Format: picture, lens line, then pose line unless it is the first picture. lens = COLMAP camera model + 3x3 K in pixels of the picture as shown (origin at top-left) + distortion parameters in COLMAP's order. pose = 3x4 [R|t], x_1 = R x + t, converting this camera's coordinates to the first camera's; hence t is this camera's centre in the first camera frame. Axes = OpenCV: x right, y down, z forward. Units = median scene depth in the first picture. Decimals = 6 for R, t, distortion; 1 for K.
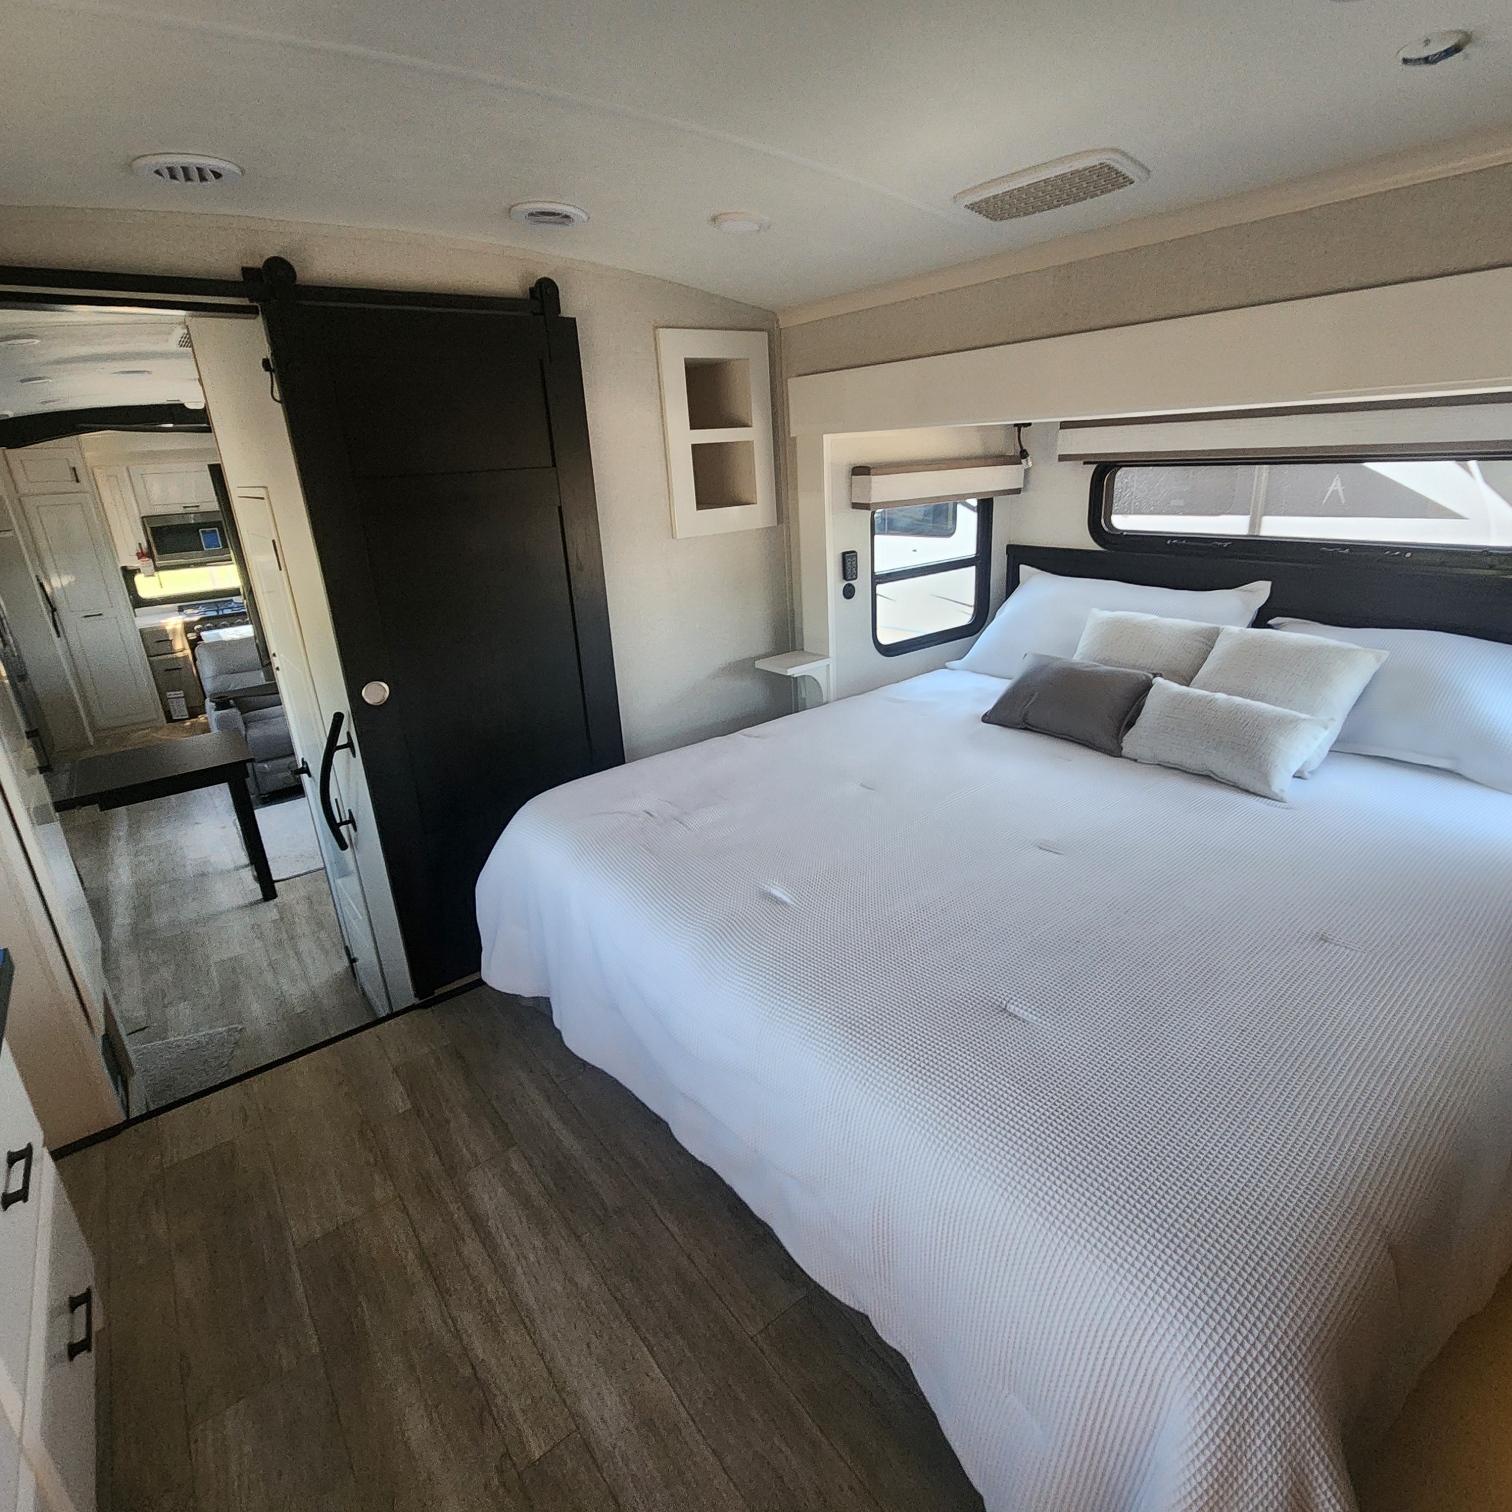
lens RADIAL K [[792.2, 0, 753.8], [0, 792.2, 713.7], [0, 0, 1]] dist [-0.000680, -0.001138]
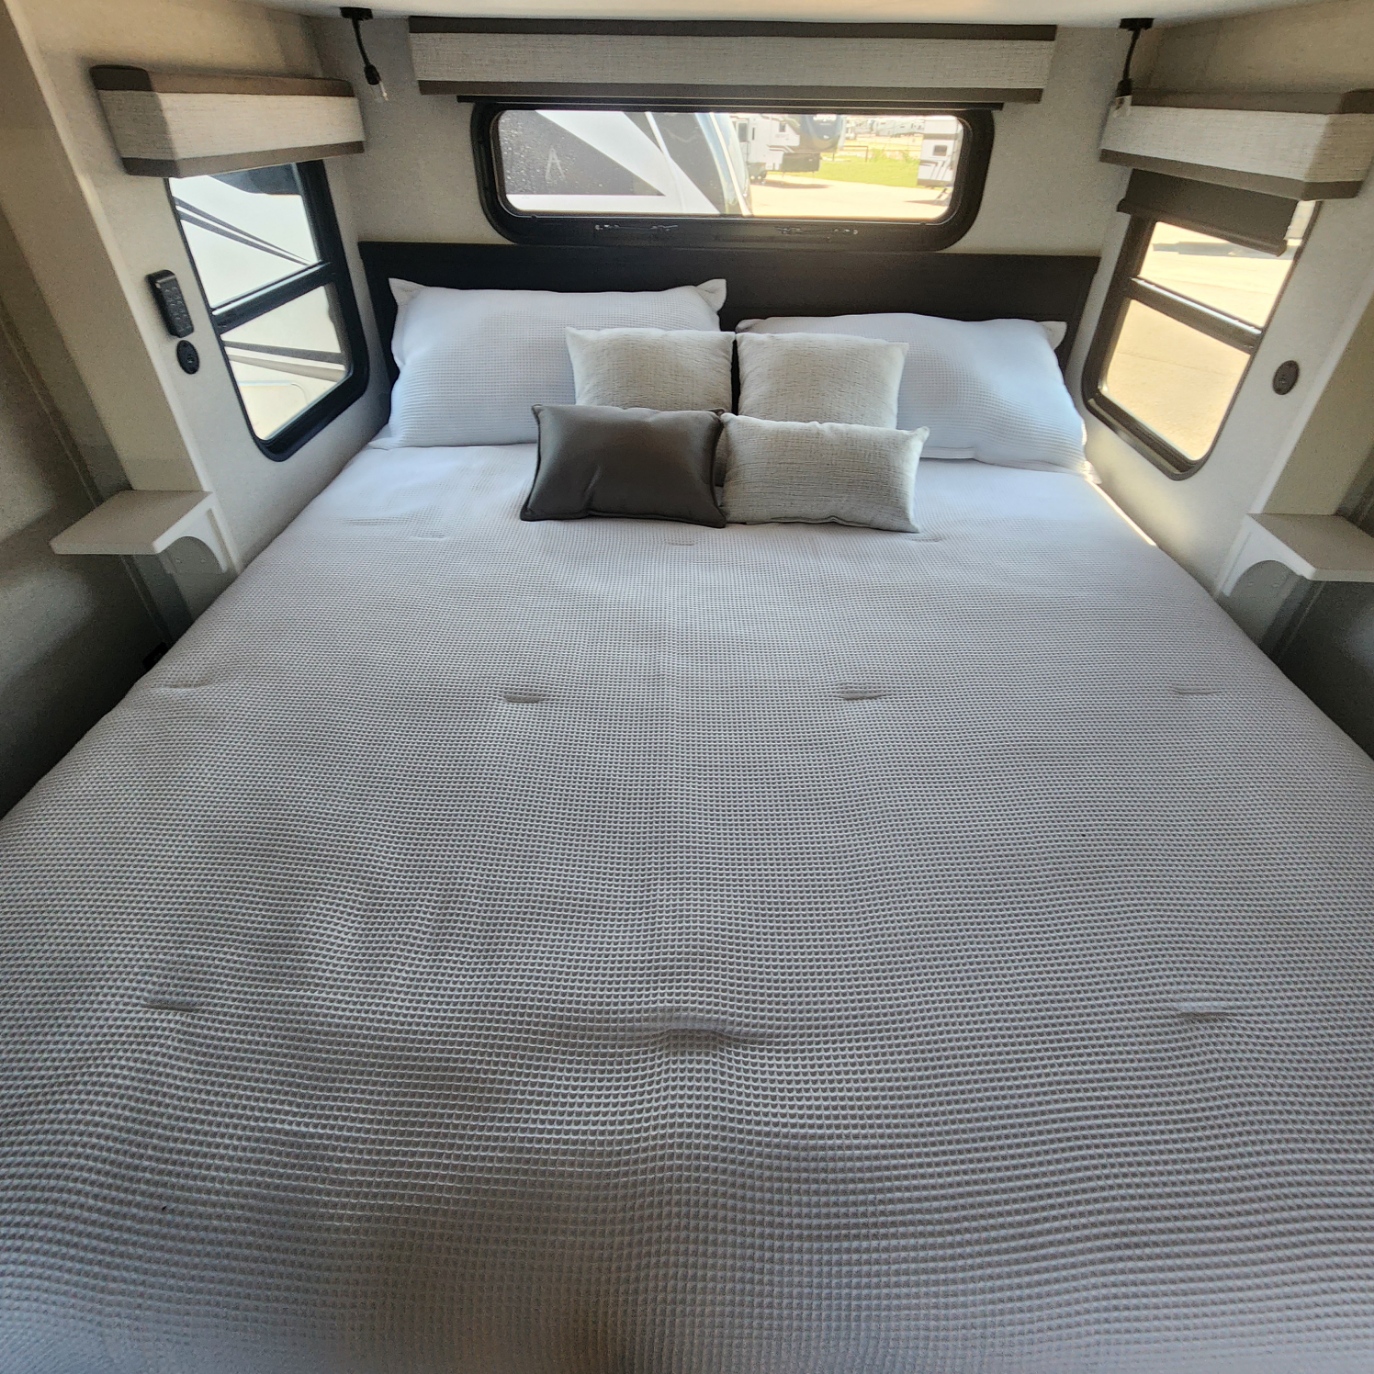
lens RADIAL K [[733.1, 0, 687.0], [0, 733.1, 687.0], [0, 0, 1]] dist [-0.002747, 0.001417]
pose [[0.579481, -0.459861, 0.672851, -0.120349], [0.208251, 0.881742, 0.423276, -0.097450], [-0.787929, -0.105159, 0.606720, 0.412536]]
